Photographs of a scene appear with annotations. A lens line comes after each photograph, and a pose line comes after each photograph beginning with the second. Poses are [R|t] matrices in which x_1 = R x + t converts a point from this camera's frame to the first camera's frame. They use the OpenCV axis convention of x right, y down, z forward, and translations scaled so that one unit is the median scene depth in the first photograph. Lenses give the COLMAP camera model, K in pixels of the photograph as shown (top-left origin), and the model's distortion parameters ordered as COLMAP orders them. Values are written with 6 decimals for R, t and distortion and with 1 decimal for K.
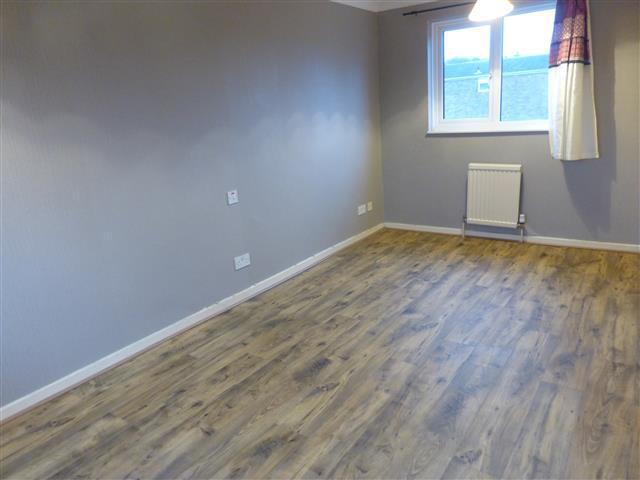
lens RADIAL K [[461.6, 0, 320.0], [0, 461.6, 240.0], [0, 0, 1]] dist [-0.056530, 0.043144]
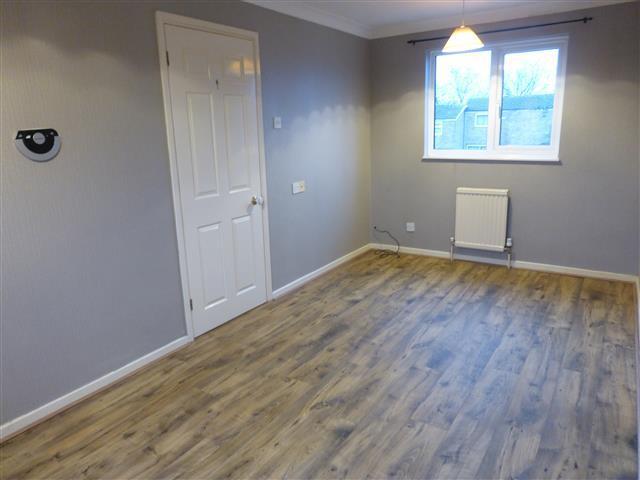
lens RADIAL K [[461.6, 0, 320.0], [0, 461.6, 240.0], [0, 0, 1]] dist [-0.056530, 0.043144]
pose [[-0.994992, 0.099320, -0.011242, 0.247699], [0.080799, 0.865418, 0.494493, -0.524121], [0.058842, 0.491108, -0.869109, 1.737931]]
